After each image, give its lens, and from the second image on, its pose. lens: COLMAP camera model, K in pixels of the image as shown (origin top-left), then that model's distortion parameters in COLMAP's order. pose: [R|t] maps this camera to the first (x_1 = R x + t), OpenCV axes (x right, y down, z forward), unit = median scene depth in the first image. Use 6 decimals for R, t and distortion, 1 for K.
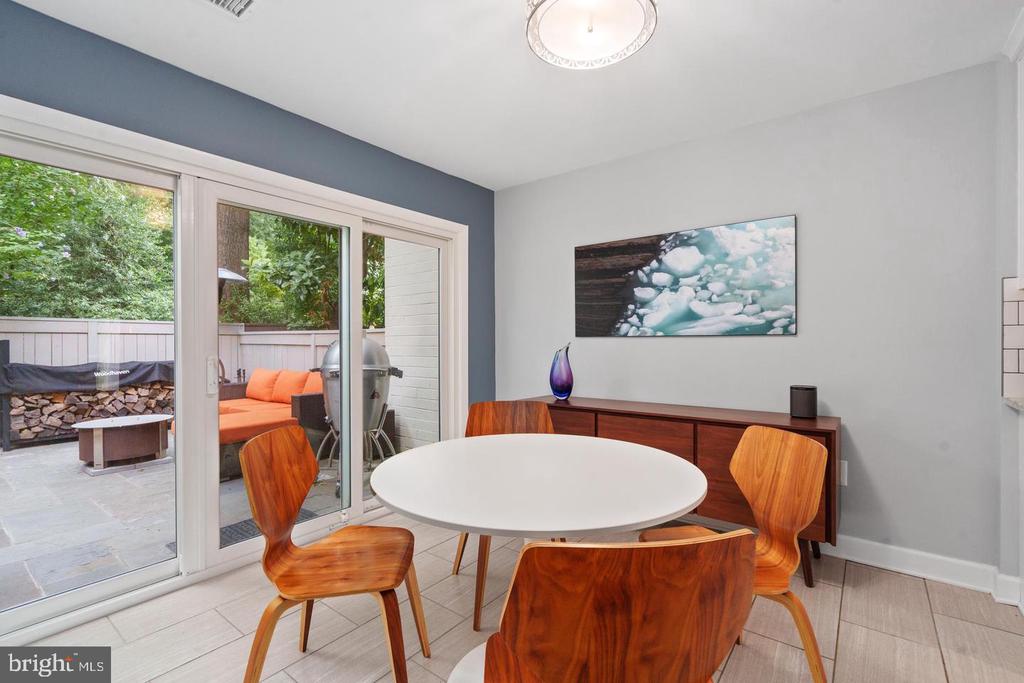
lens RADIAL K [[466.2, 0, 515.8], [0, 466.2, 336.7], [0, 0, 1]] dist [-0.004072, 0.001950]
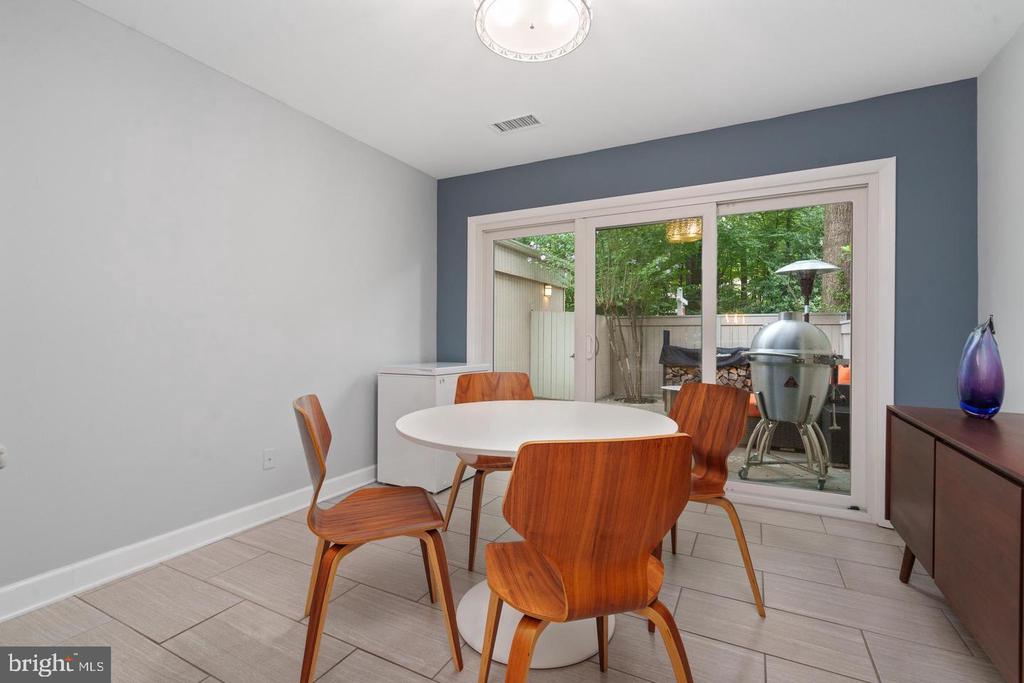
lens RADIAL K [[466.2, 0, 508.7], [0, 466.2, 341.2], [0, 0, 1]] dist [-0.004072, 0.001950]
pose [[0.169347, 0.011313, -0.985492, 0.339210], [0.006627, 0.999898, 0.012617, 0.019371], [0.985534, -0.008668, 0.169255, 0.207621]]
